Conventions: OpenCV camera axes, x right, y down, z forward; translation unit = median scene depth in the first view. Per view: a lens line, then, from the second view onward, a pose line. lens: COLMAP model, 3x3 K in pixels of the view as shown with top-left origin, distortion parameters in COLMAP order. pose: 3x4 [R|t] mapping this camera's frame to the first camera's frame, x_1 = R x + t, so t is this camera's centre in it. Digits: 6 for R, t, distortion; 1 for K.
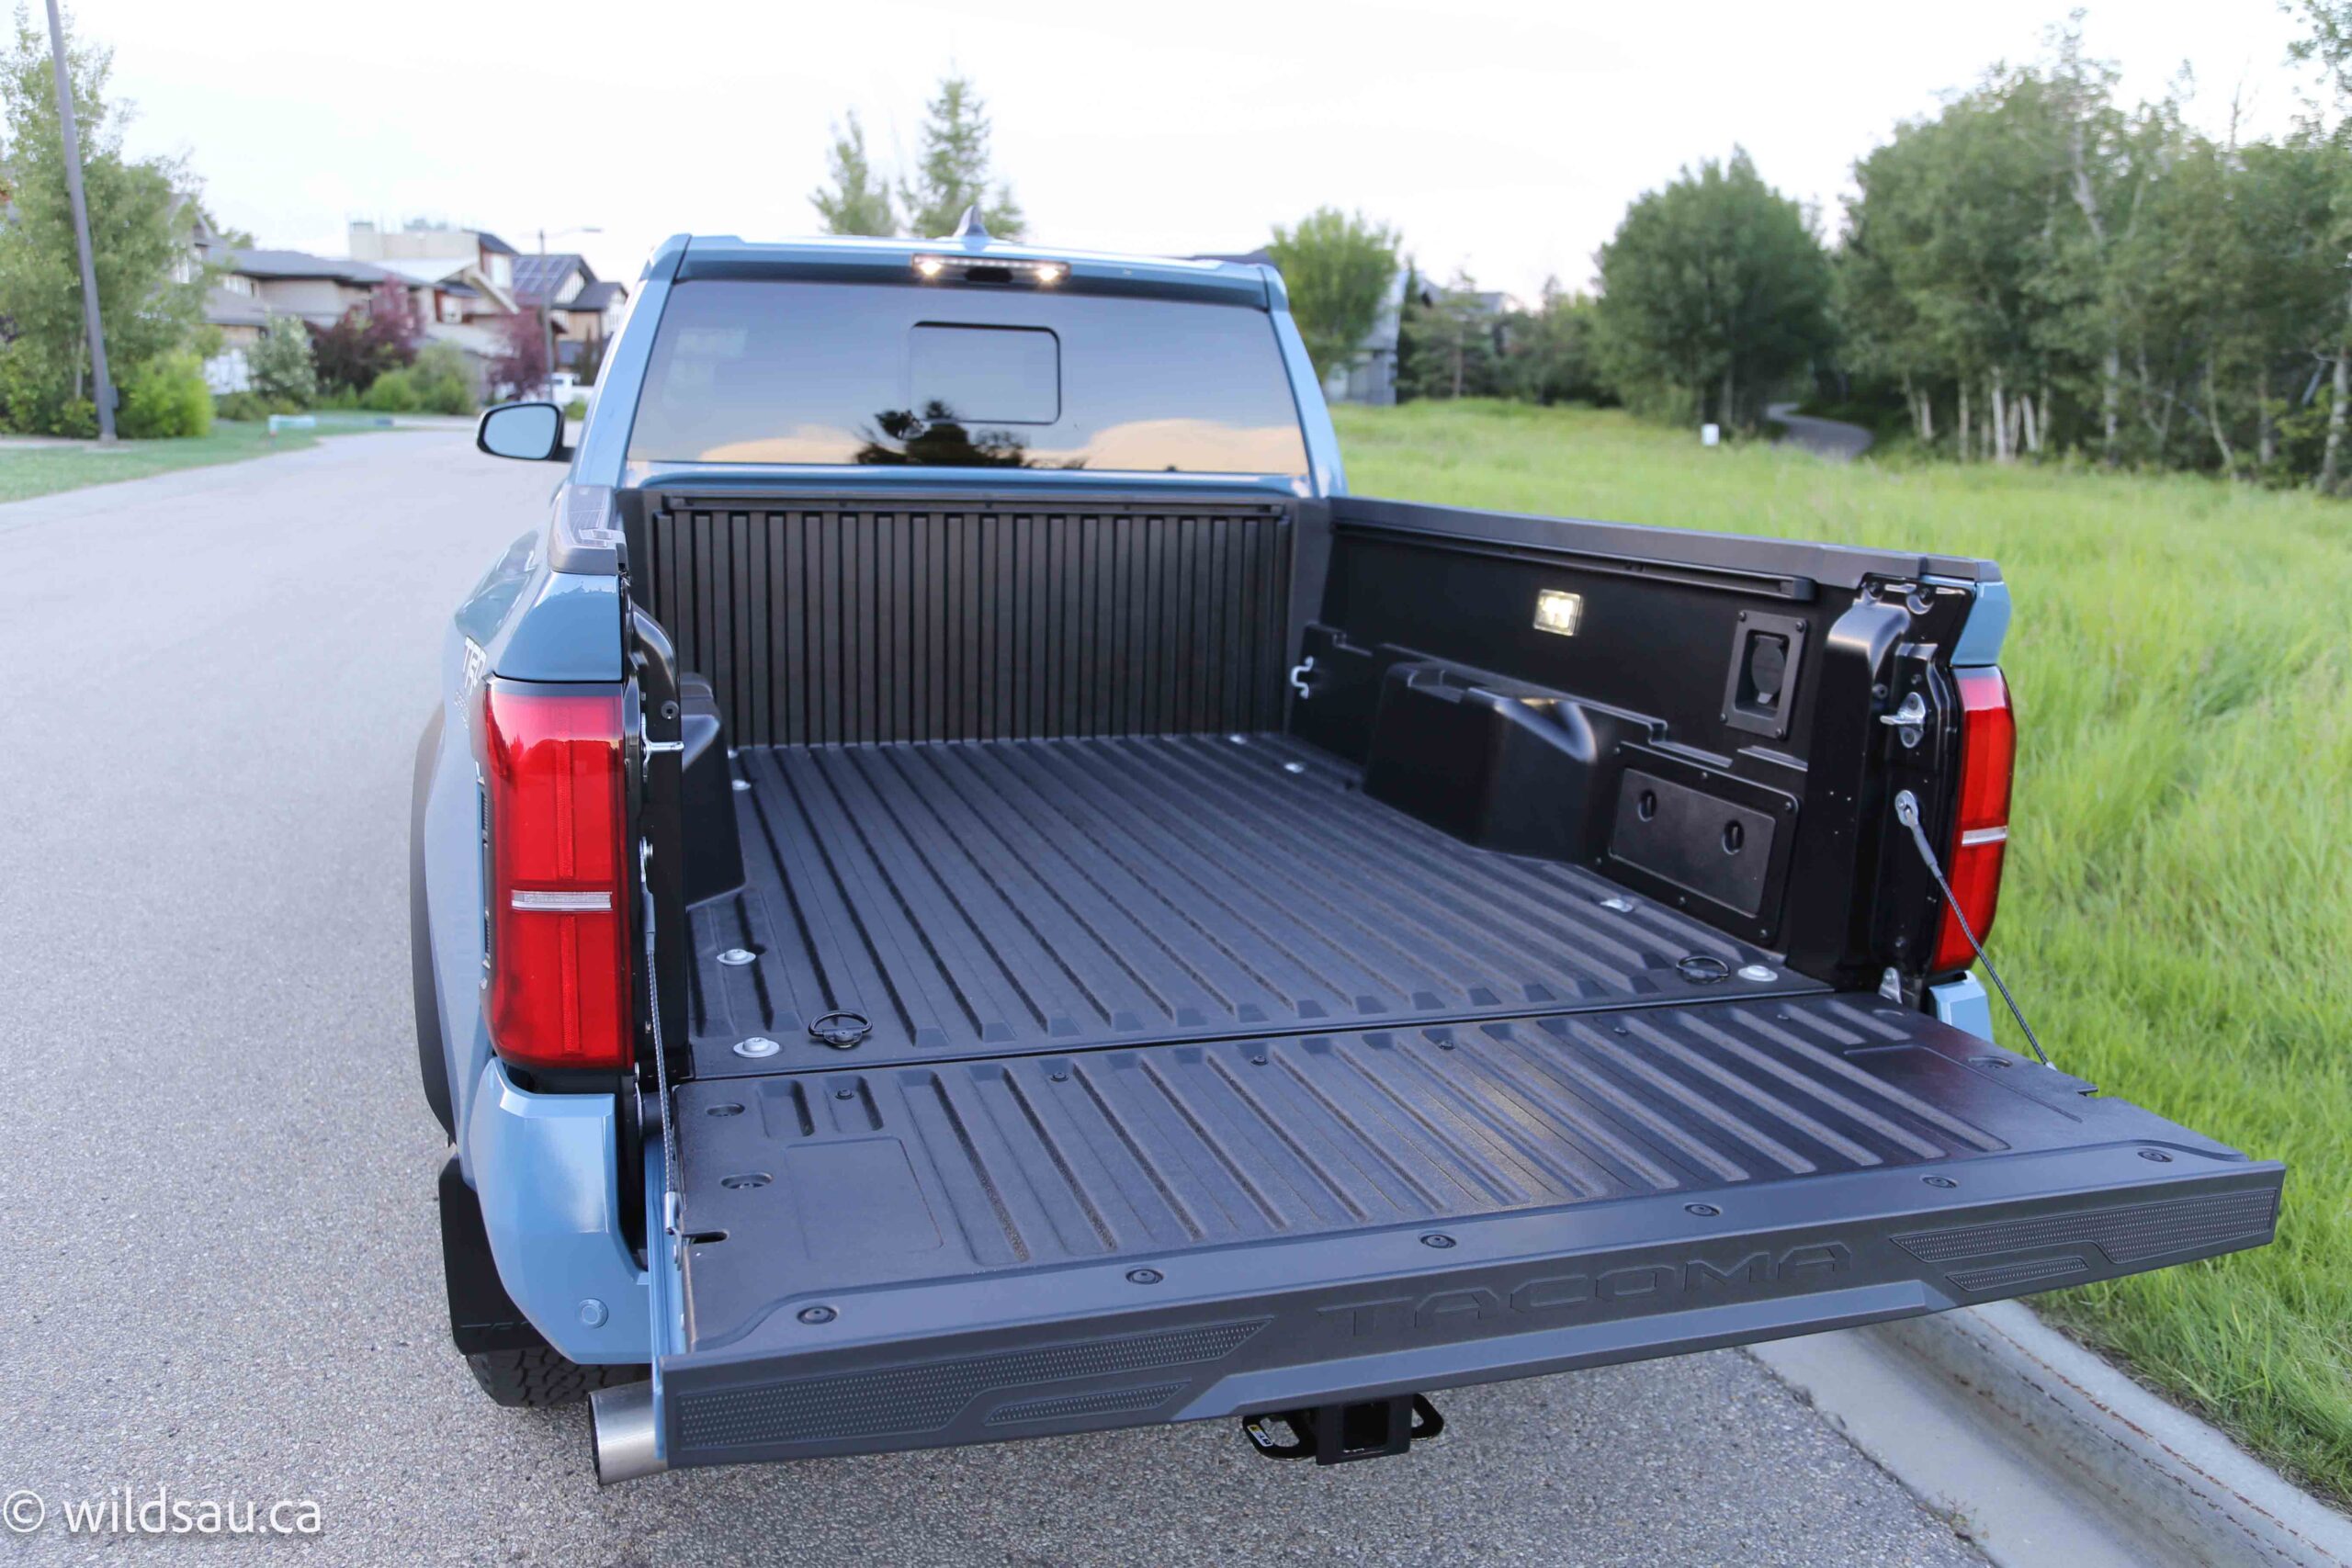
lens RADIAL K [[1802.4, 0, 1167.3], [0, 1802.4, 785.6], [0, 0, 1]] dist [-0.032273, 0.024746]
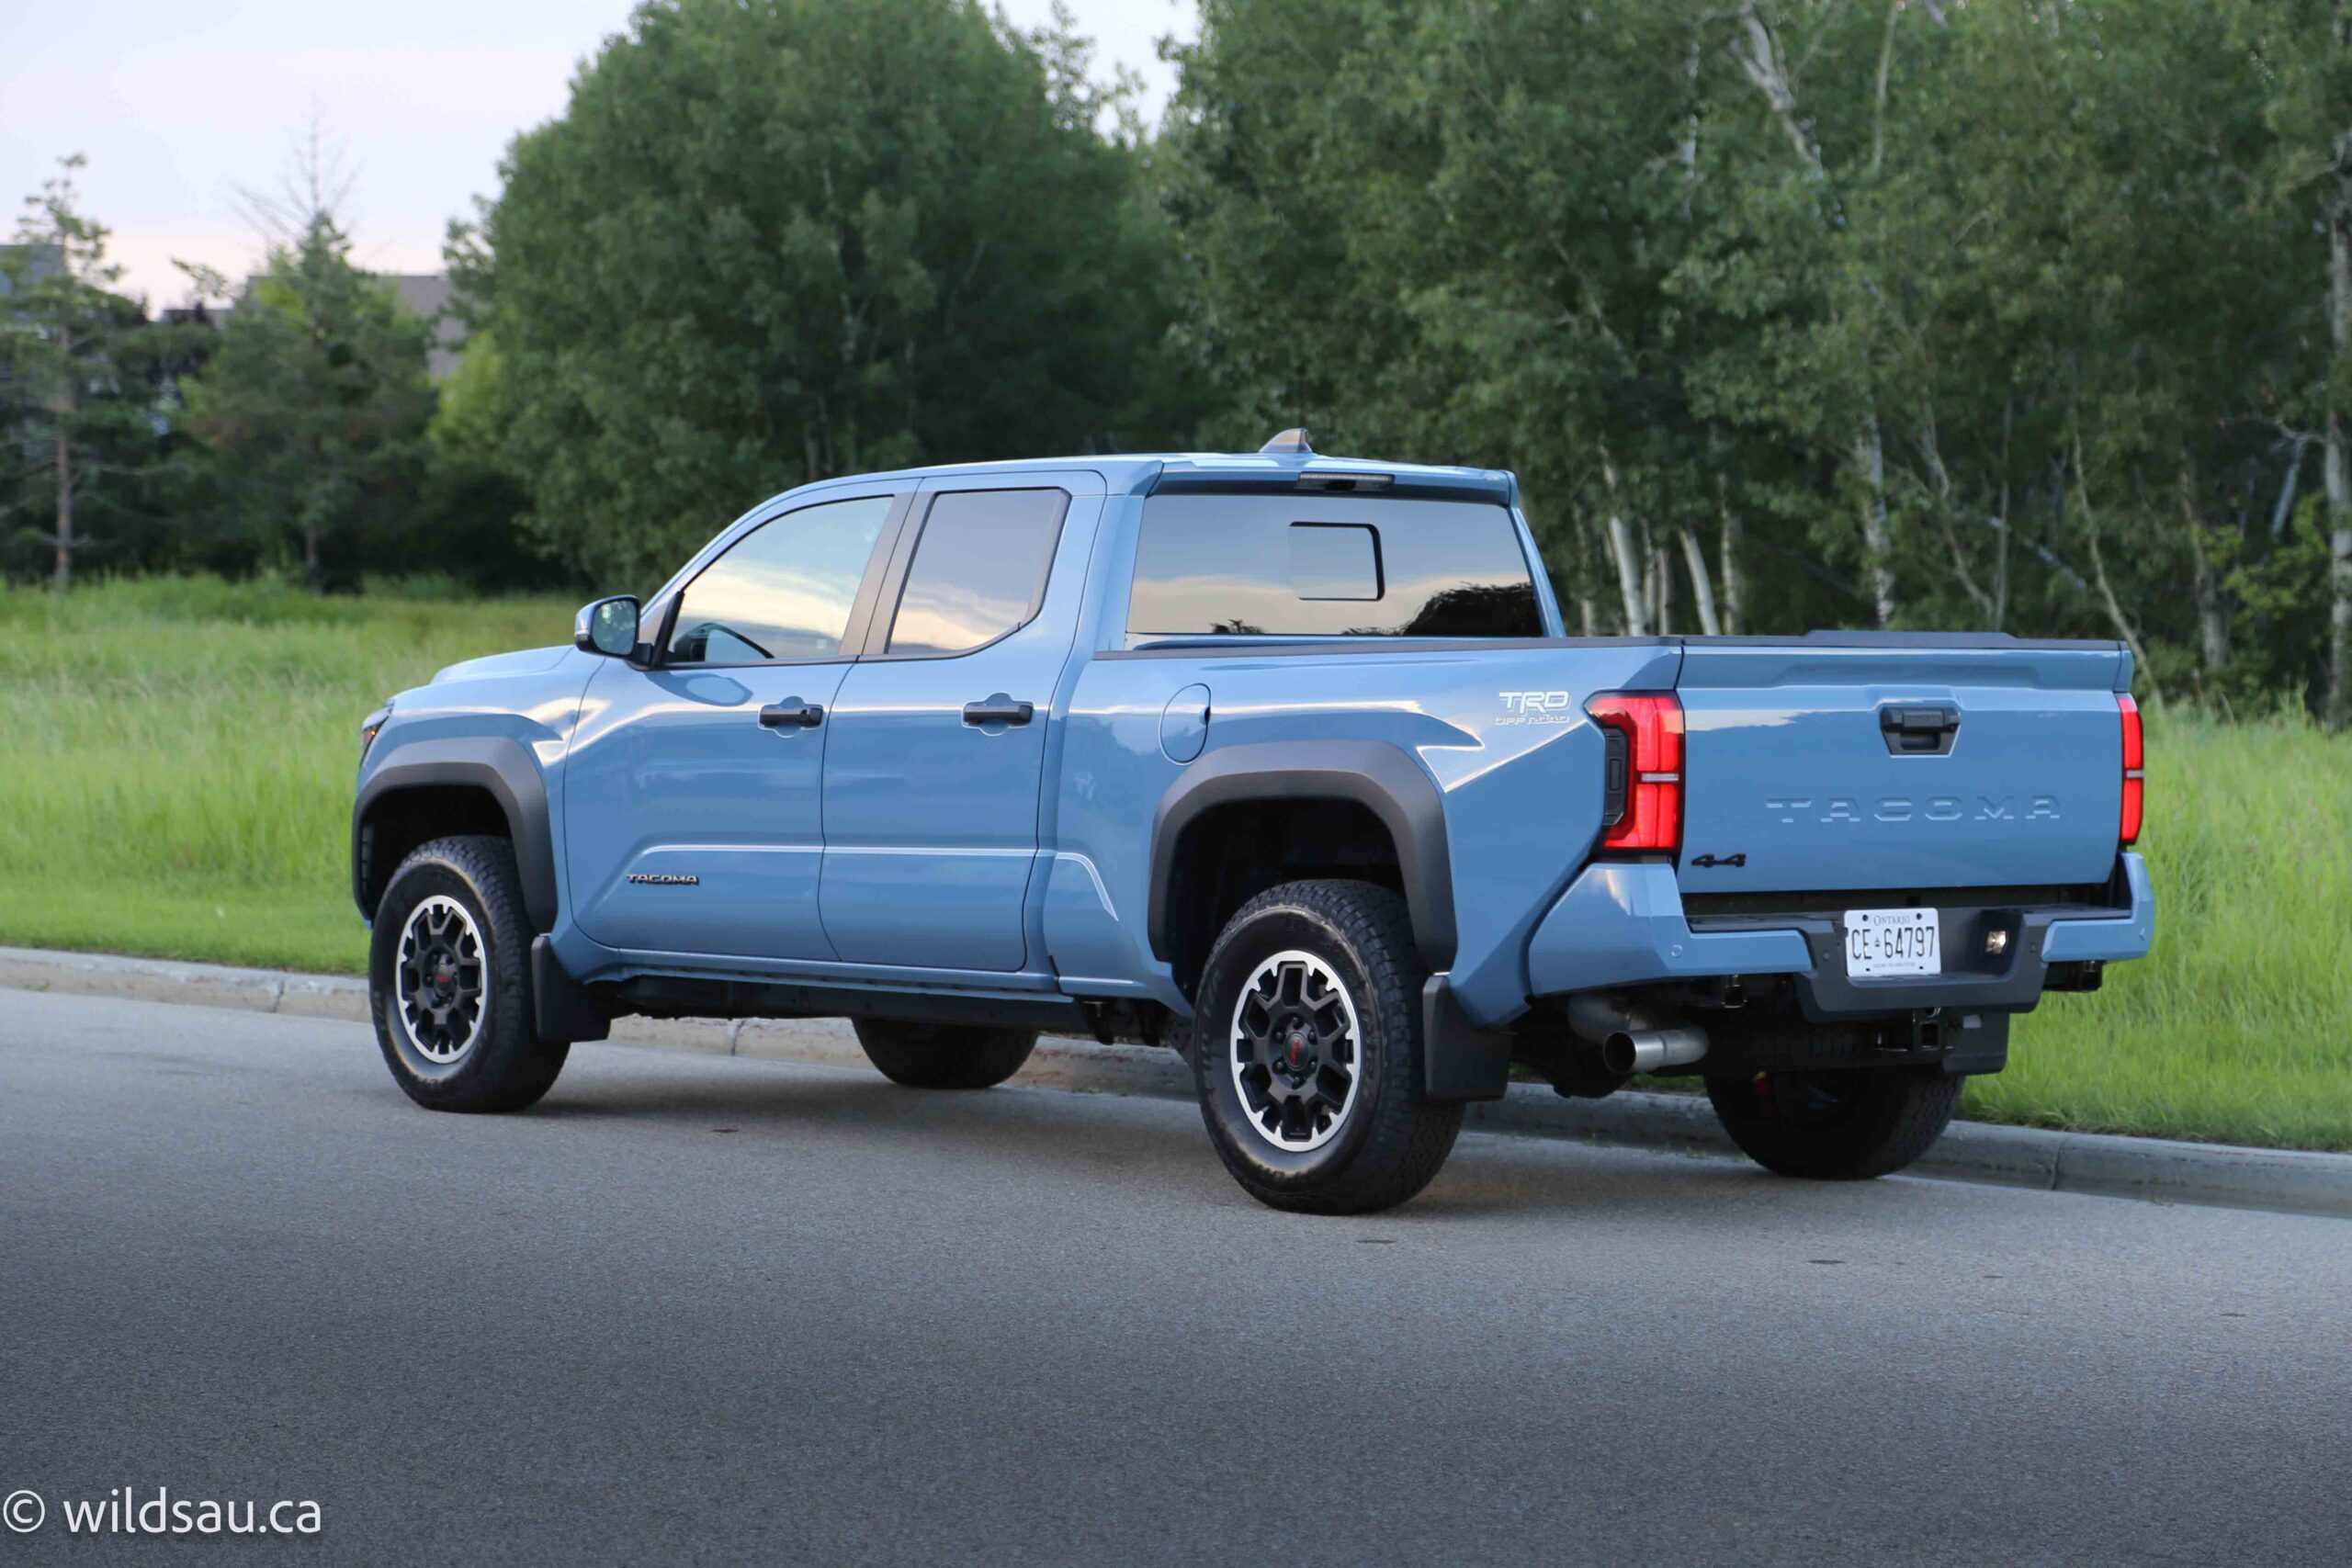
lens RADIAL K [[6220.6, 0, 1175.1], [0, 6220.6, 781.9], [0, 0, 1]] dist [-0.118616, 0.000000]
pose [[0.928511, -0.037120, 0.369445, -0.182183], [0.102136, 0.982141, -0.158012, 0.059813], [-0.356982, 0.184449, 0.915720, -0.291701]]
